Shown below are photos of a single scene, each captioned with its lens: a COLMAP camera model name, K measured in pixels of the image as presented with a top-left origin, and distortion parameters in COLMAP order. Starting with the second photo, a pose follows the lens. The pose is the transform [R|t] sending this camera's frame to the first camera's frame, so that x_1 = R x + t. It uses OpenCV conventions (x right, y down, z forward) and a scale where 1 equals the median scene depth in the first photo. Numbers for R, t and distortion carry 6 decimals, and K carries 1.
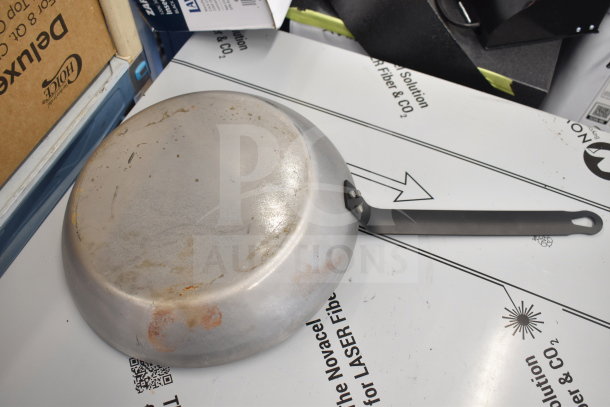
lens RADIAL K [[568.5, 0, 305.0], [0, 568.5, 203.5], [0, 0, 1]] dist [-0.080078, 0.009375]
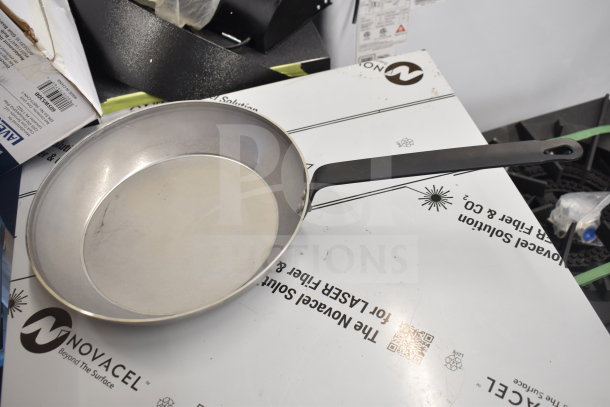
lens RADIAL K [[568.5, 0, 305.0], [0, 568.5, 203.5], [0, 0, 1]] dist [-0.080078, 0.009375]
pose [[0.777985, -0.516782, 0.357317, -0.230211], [0.569193, 0.820520, -0.052596, 0.104369], [-0.266005, 0.244301, 0.932501, -0.047167]]
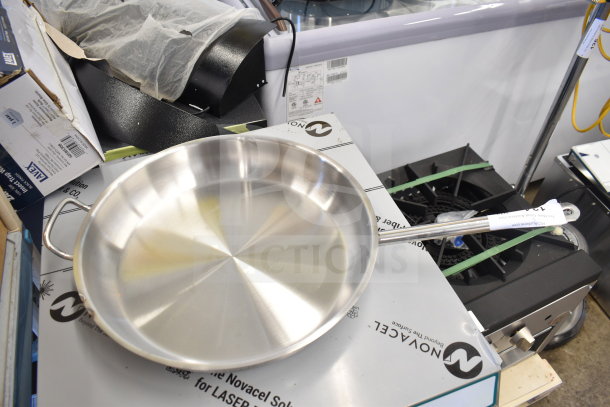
lens RADIAL K [[472.4, 0, 305.0], [0, 472.4, 203.5], [0, 0, 1]] dist [-0.094662, 0.008515]
pose [[0.716642, -0.501906, 0.484267, -0.344576], [0.605553, 0.792262, -0.075009, 0.205724], [-0.346019, 0.347004, 0.871699, -0.227304]]
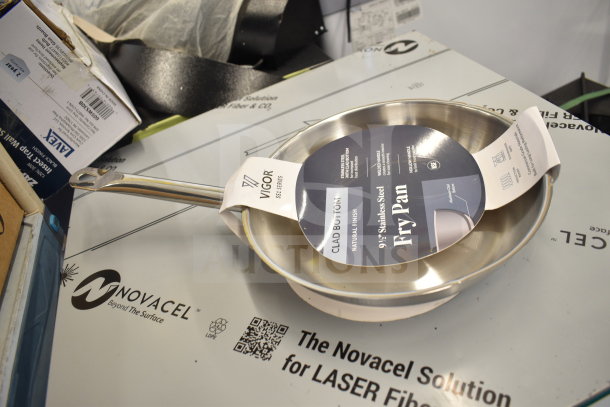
lens RADIAL K [[465.8, 0, 305.0], [0, 465.8, 203.5], [0, 0, 1]] dist [-0.091475, 0.002672]
pose [[0.703710, -0.573088, 0.419955, -0.334006], [0.699314, 0.663109, -0.266920, 0.327377], [-0.125507, 0.481515, 0.867405, 0.219170]]
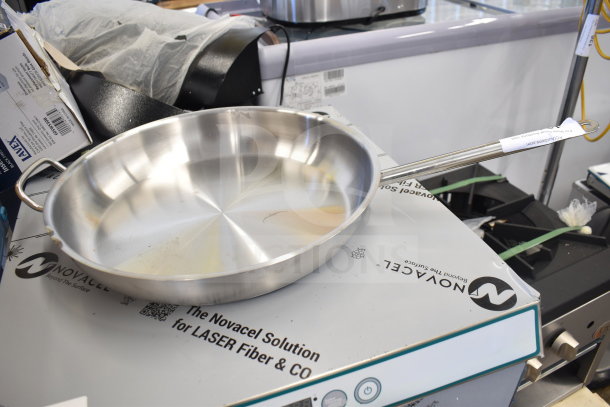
lens RADIAL K [[485.9, 0, 305.0], [0, 485.9, 203.5], [0, 0, 1]] dist [-0.088318, 0.006578]
pose [[0.708462, -0.417560, 0.568969, -0.450340], [0.637237, 0.724976, -0.261415, 0.496179], [-0.303332, 0.547771, 0.779703, -0.018765]]
